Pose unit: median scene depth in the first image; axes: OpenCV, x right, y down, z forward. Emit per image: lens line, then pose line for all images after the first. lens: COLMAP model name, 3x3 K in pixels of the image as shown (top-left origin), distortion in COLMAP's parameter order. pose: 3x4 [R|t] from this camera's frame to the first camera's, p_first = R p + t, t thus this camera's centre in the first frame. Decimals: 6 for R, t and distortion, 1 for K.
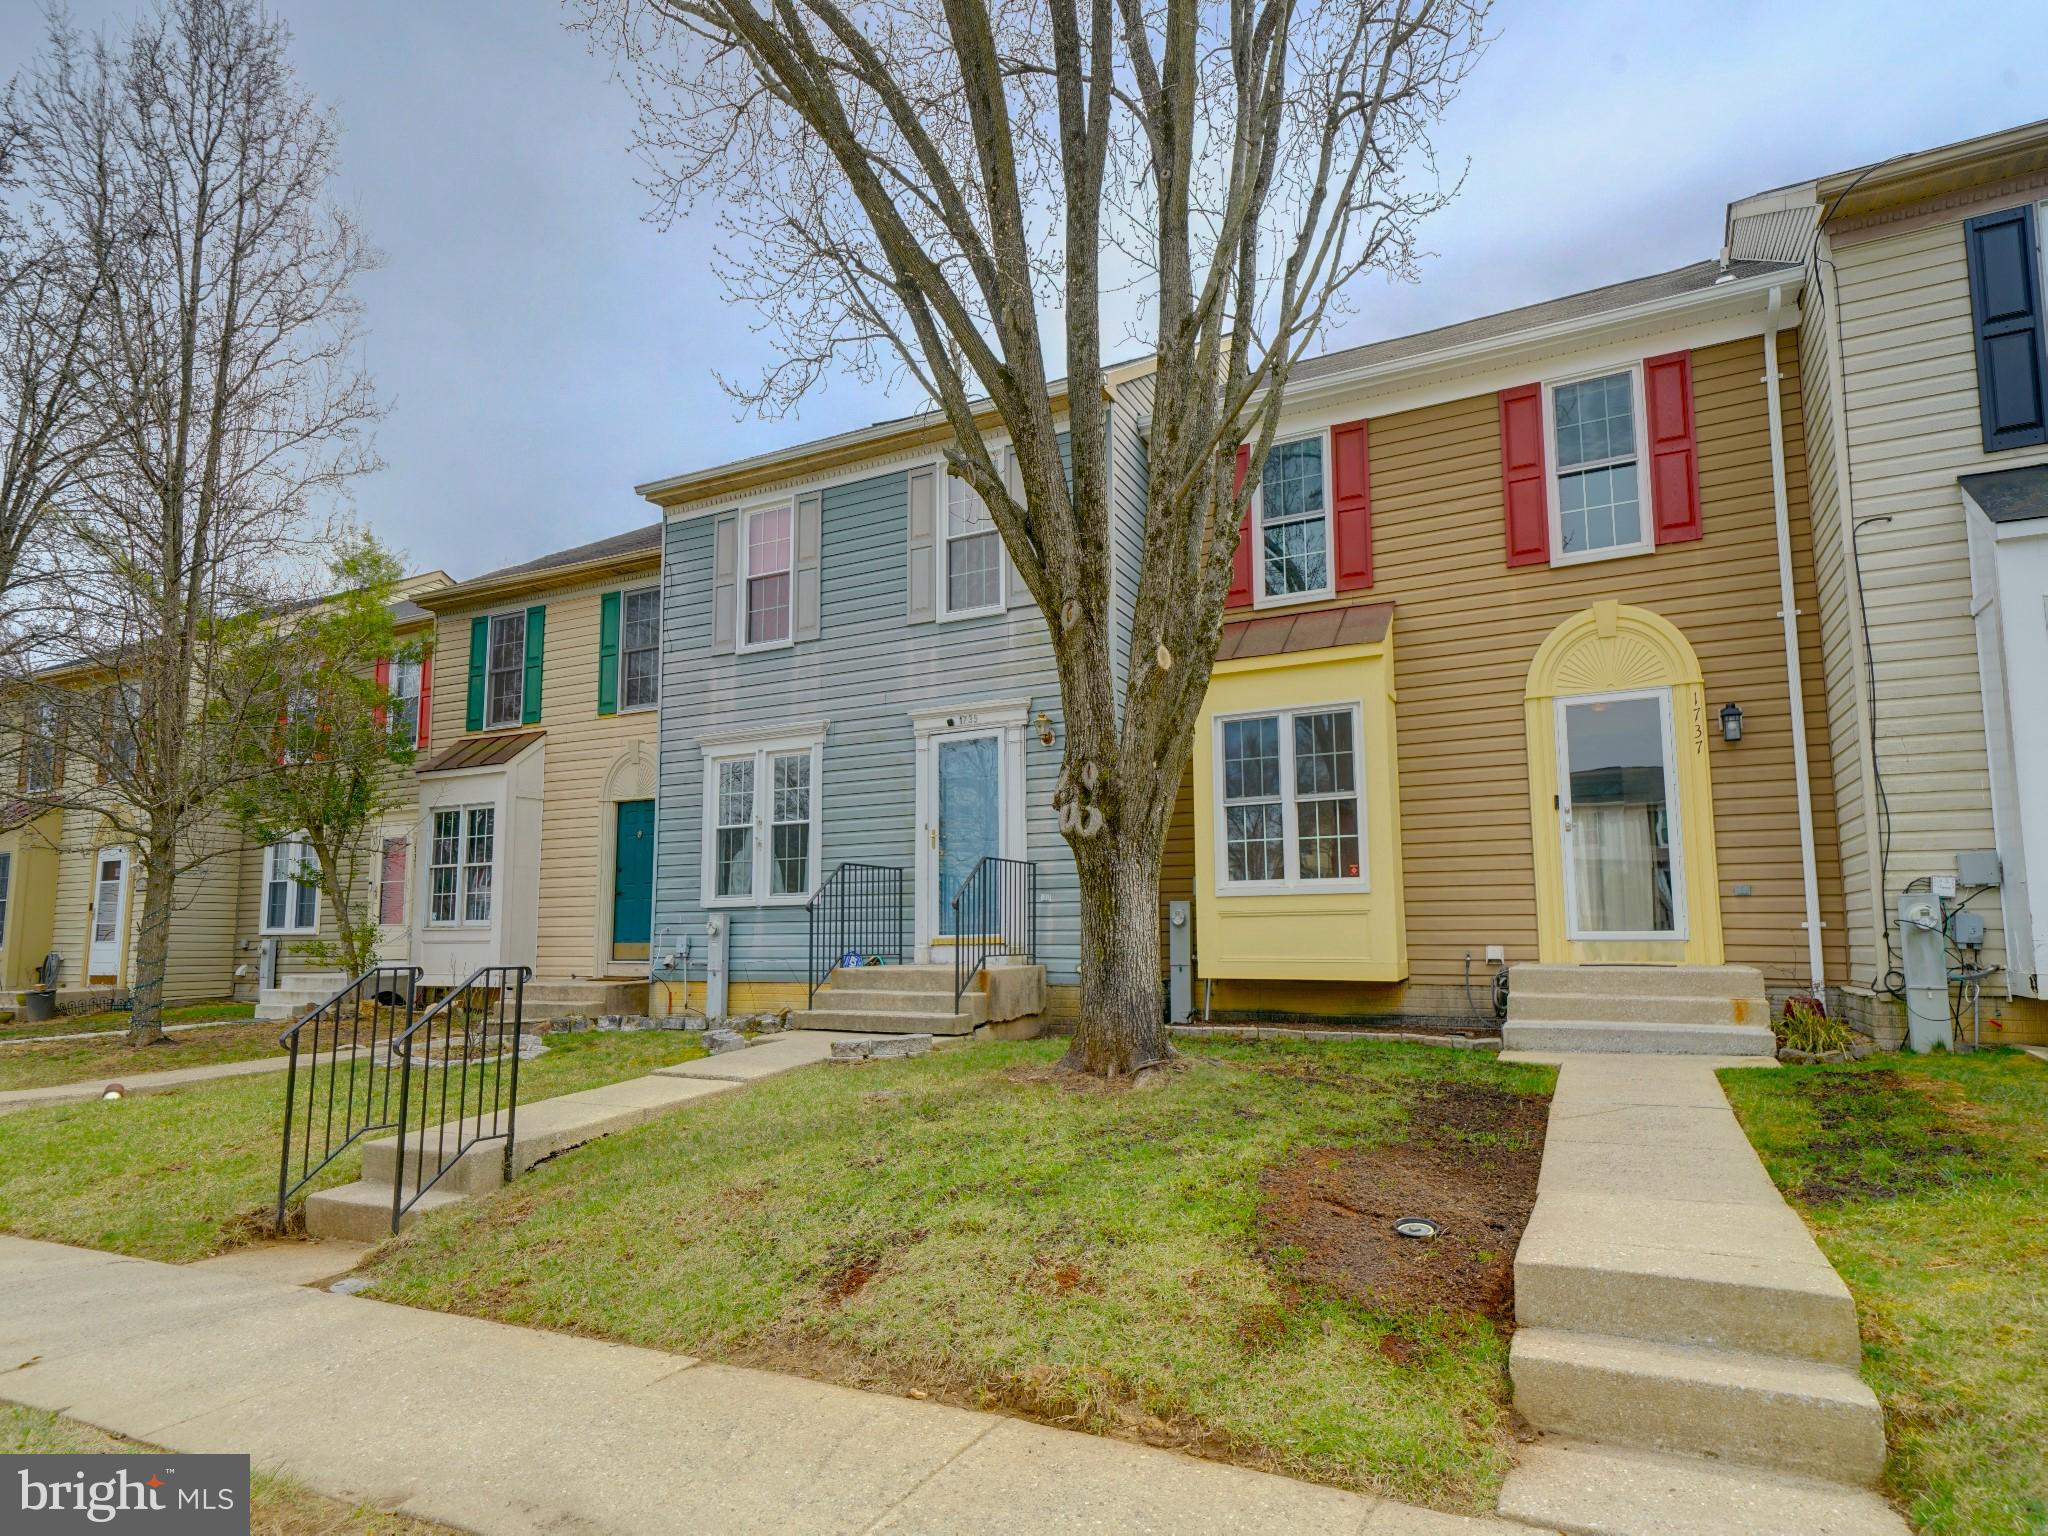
lens RADIAL K [[963.6, 0, 1027.0], [0, 963.6, 811.6], [0, 0, 1]] dist [0.012241, -0.000184]
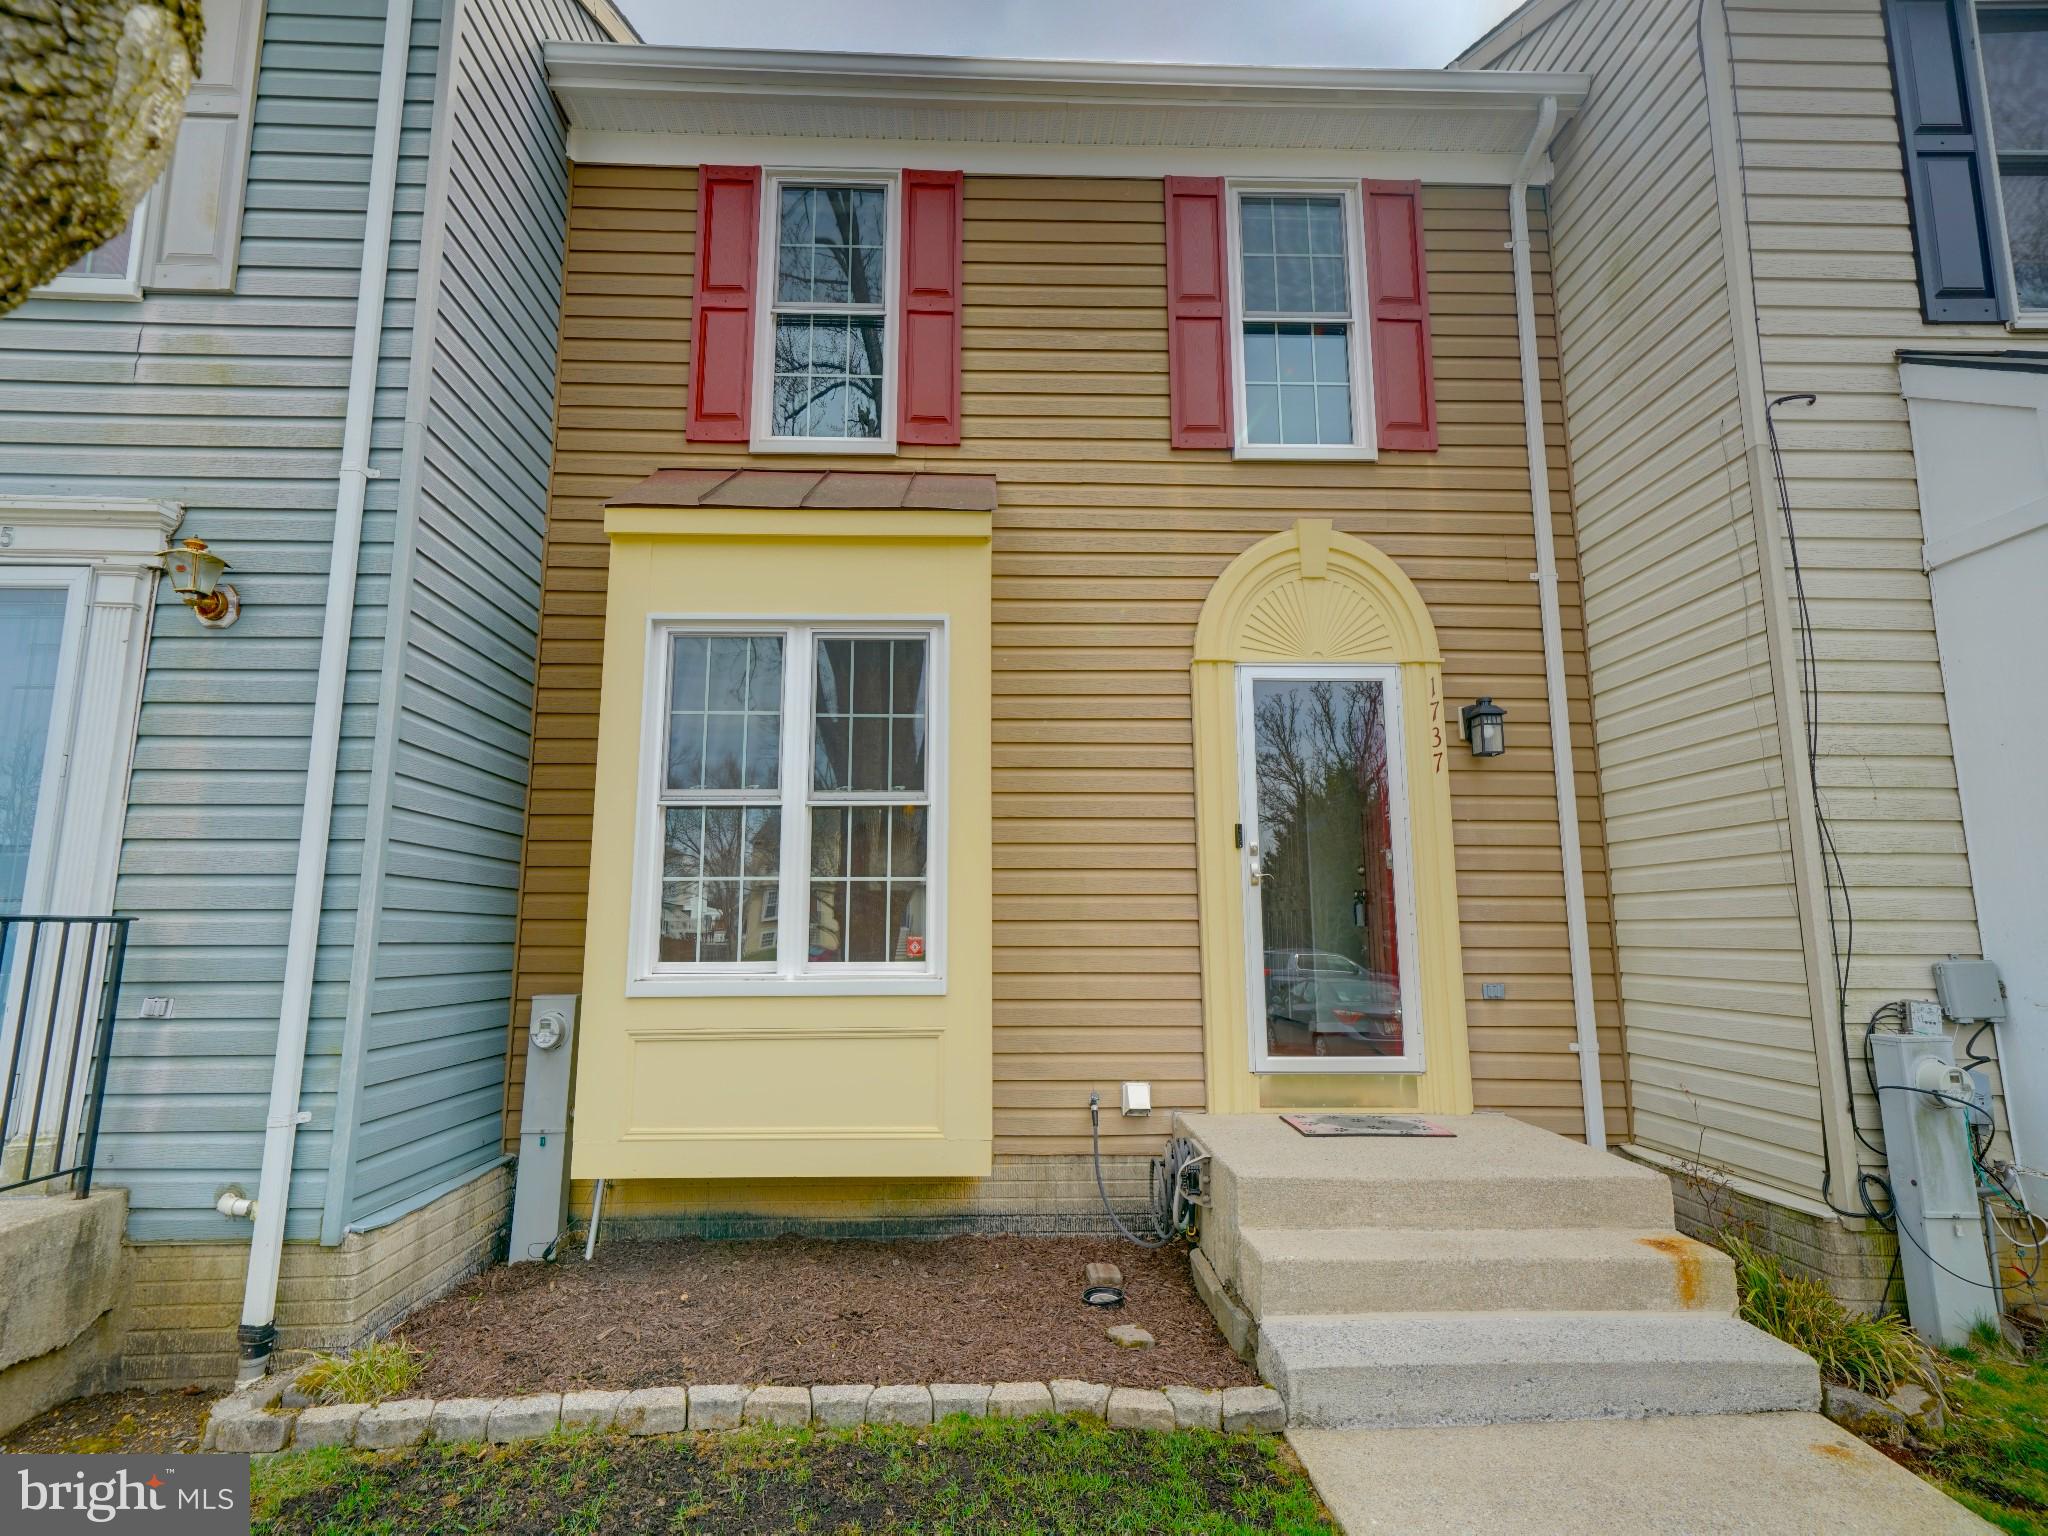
lens RADIAL K [[963.6, 0, 1027.0], [0, 963.6, 811.6], [0, 0, 1]] dist [0.012241, -0.000184]
pose [[0.860199, 0.070316, 0.505088, 0.127924], [-0.059688, 0.997523, -0.037218, 0.005107], [-0.506454, 0.001867, 0.862265, 0.529543]]
